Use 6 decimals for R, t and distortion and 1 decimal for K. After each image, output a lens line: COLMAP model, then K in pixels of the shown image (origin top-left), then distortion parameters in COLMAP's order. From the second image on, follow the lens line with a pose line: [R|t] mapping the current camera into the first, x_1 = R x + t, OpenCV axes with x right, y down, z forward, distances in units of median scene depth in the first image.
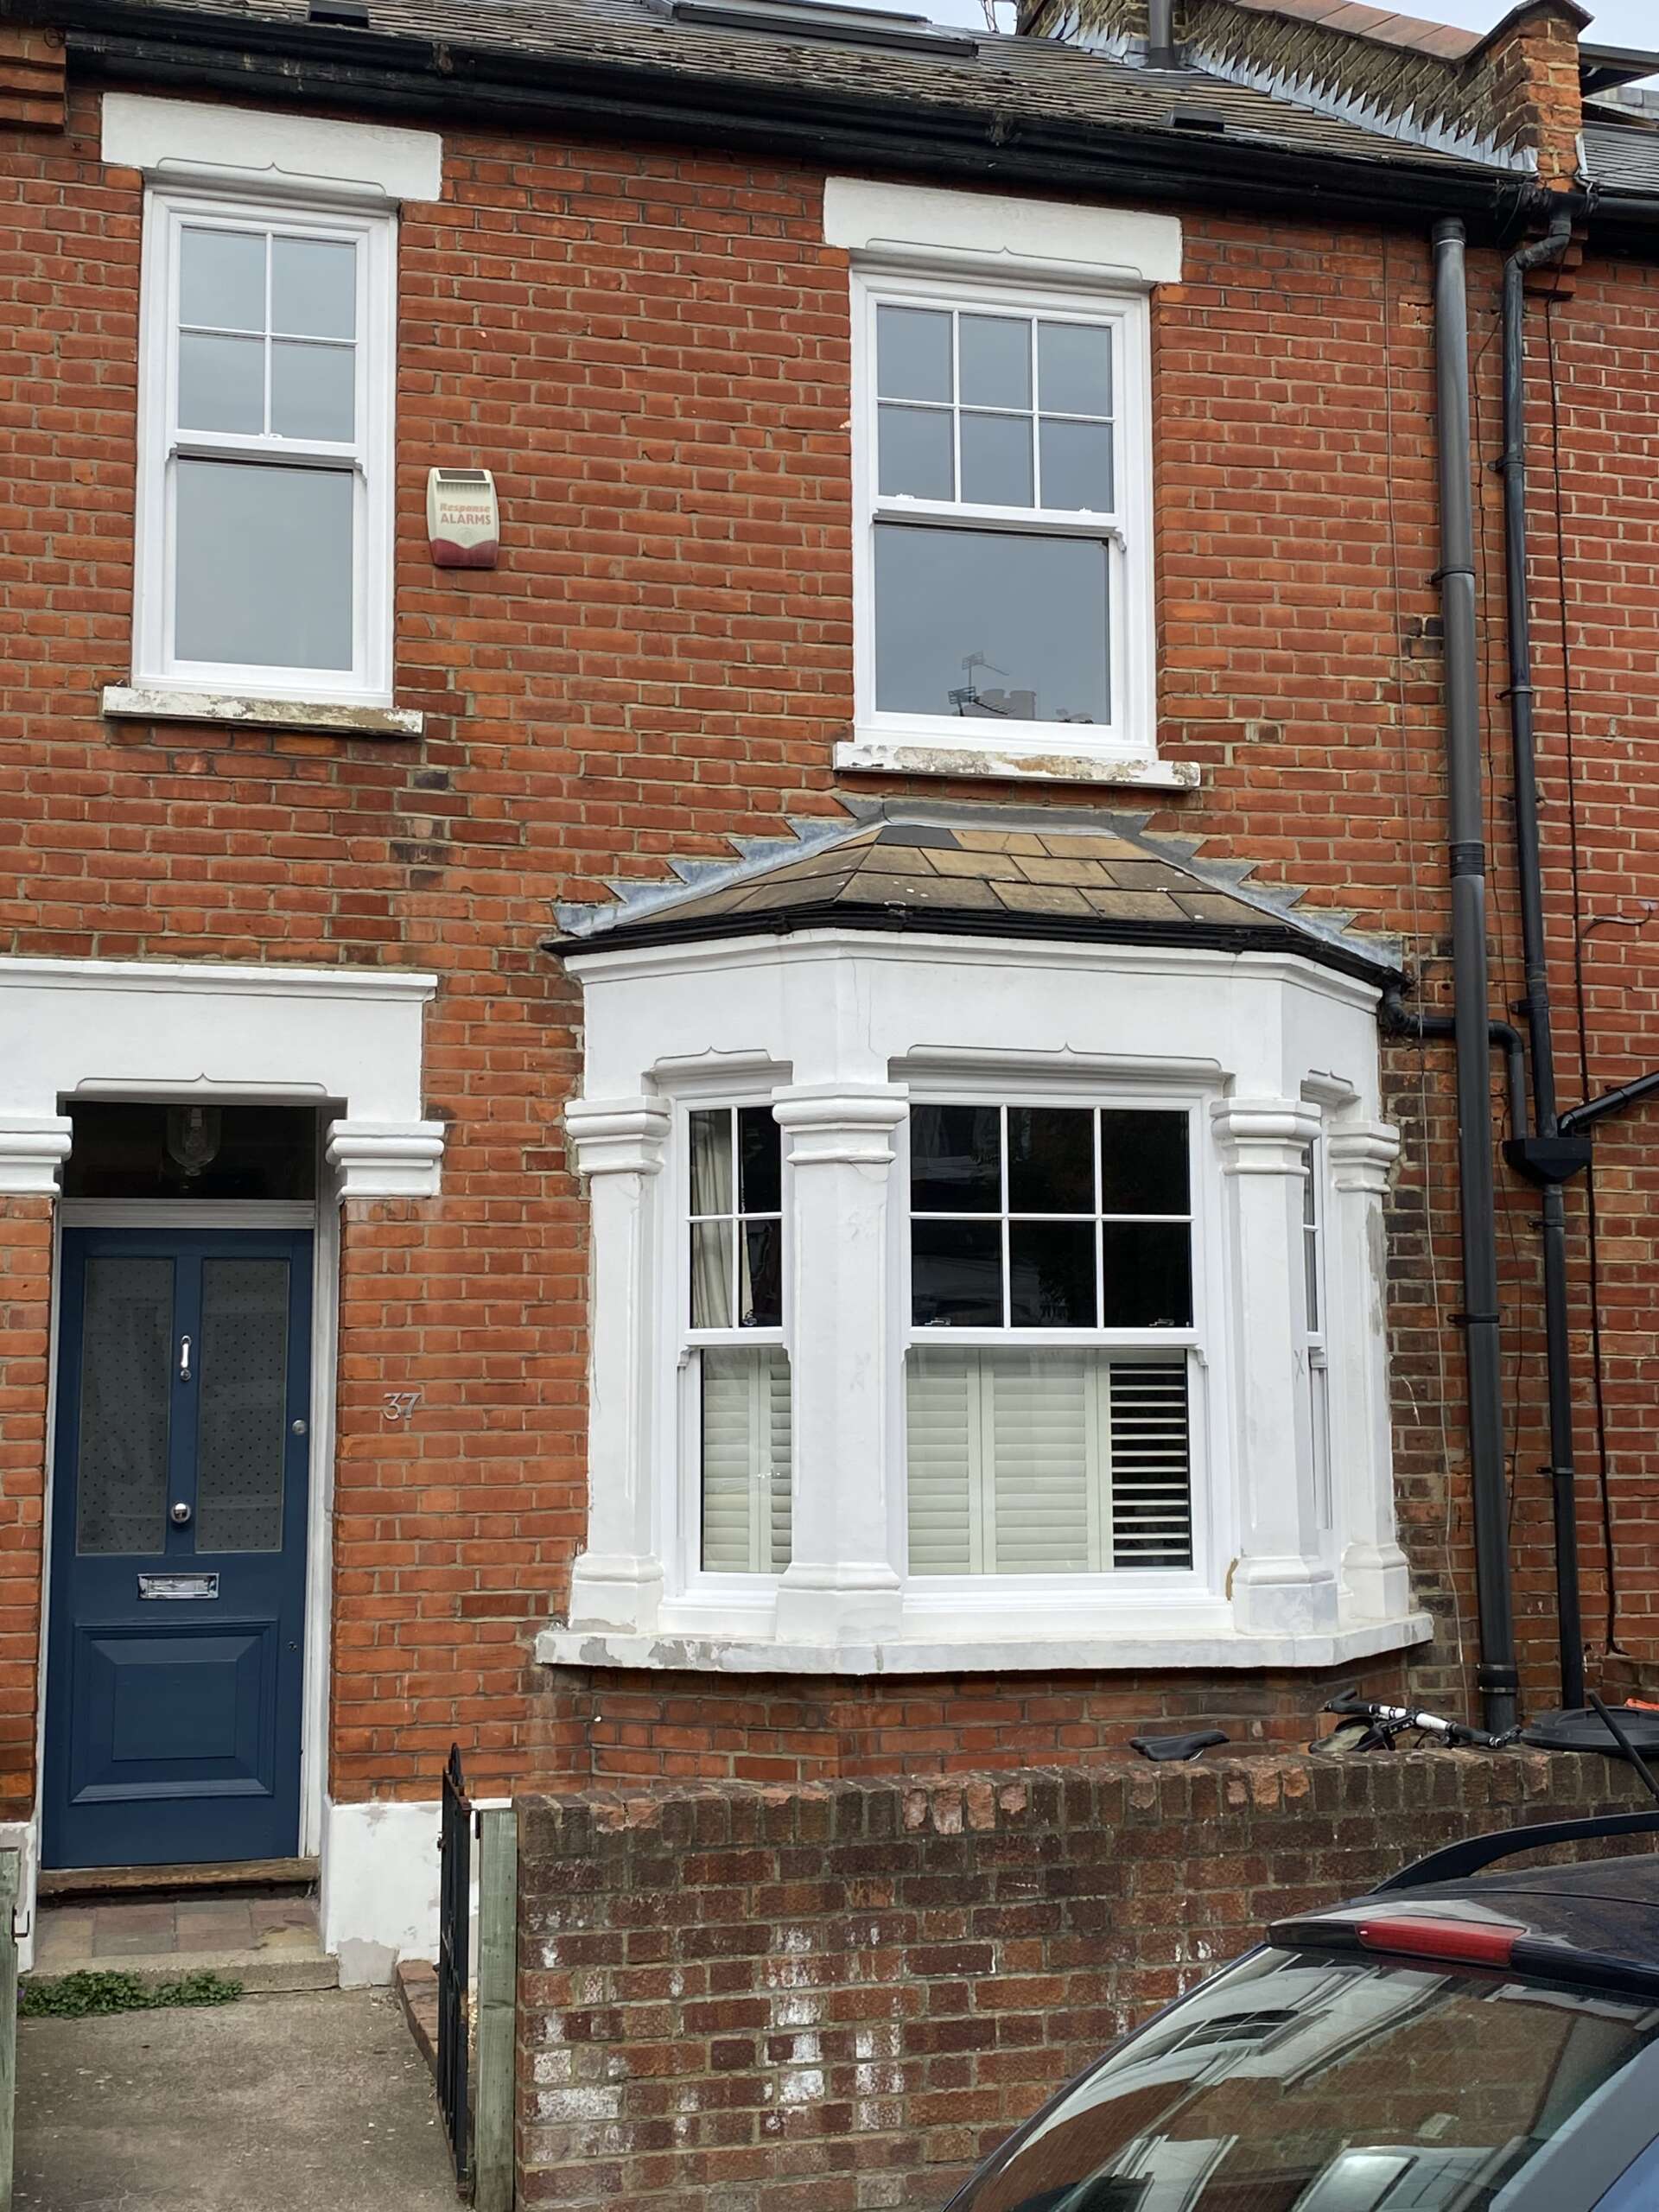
lens RADIAL K [[2688.8, 0, 828.5], [0, 2688.8, 1110.3], [0, 0, 1]] dist [0.051385, 0.000000]
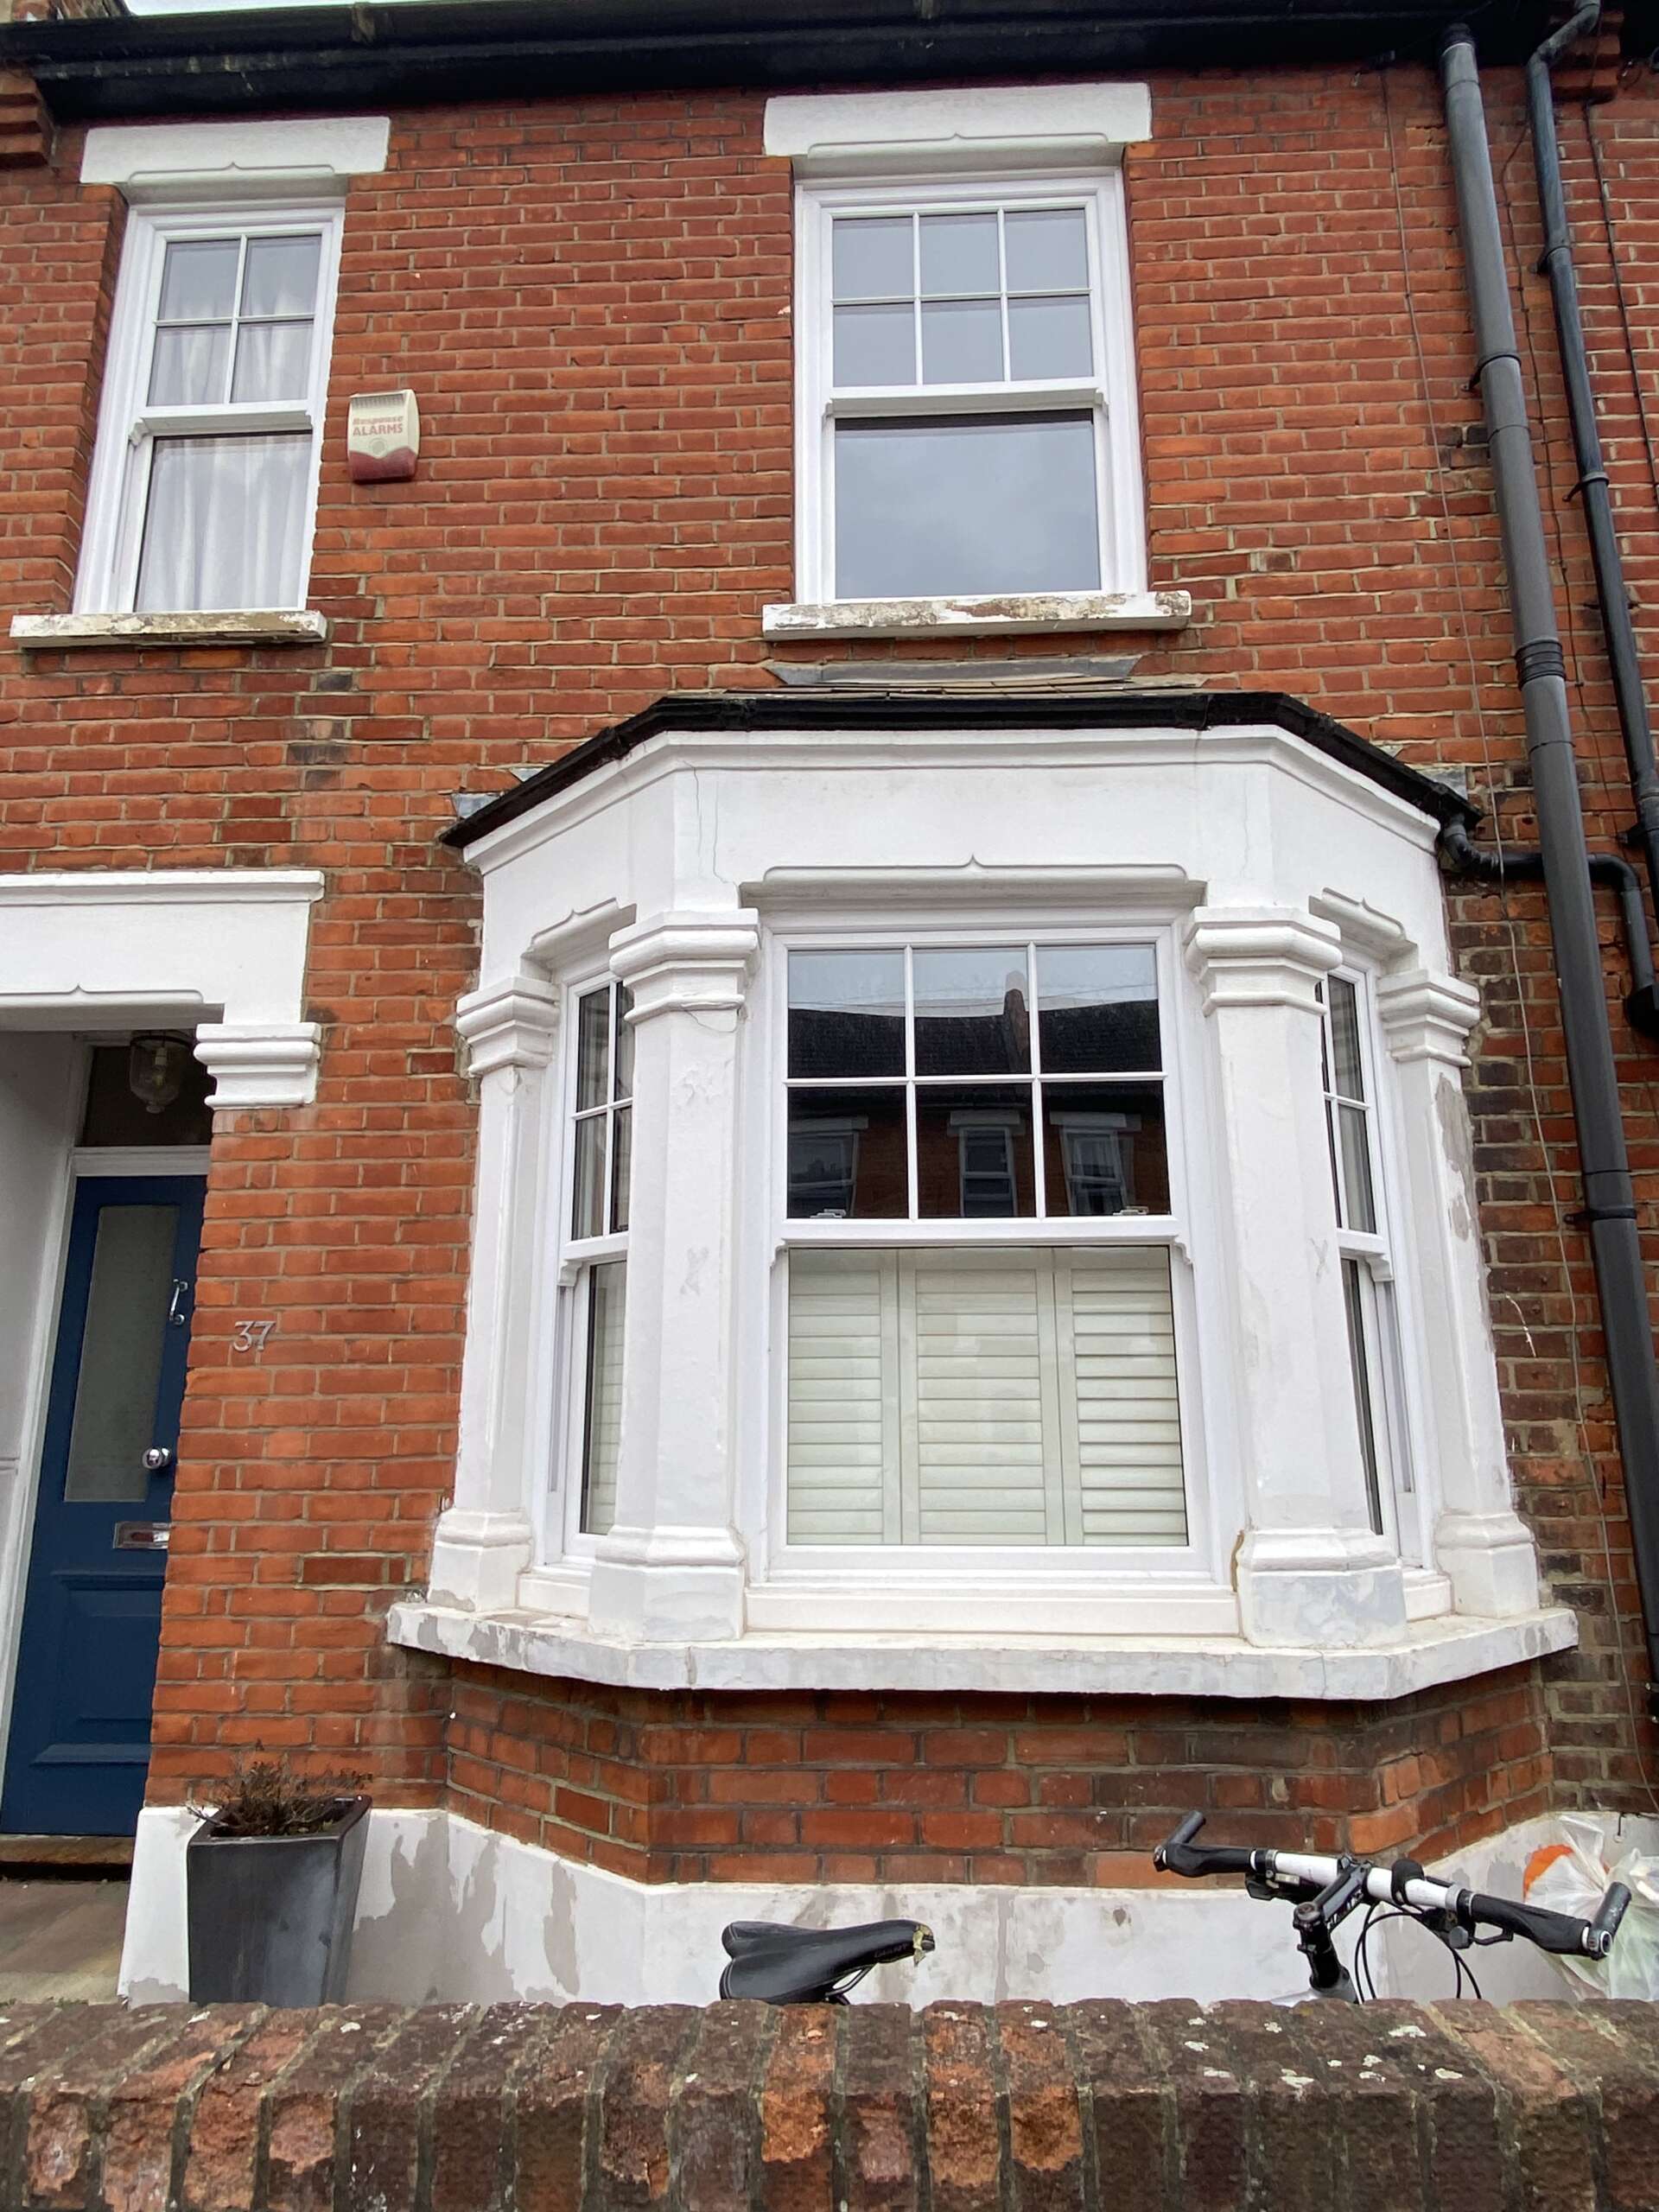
lens RADIAL K [[1437.8, 0, 828.2], [0, 1437.8, 1090.5], [0, 0, 1]] dist [0.007974, -0.013756]
pose [[0.955883, -0.066541, -0.286112, 0.158941], [0.031986, 0.991792, -0.123795, 0.091720], [0.292001, 0.109182, 0.950165, 0.578451]]
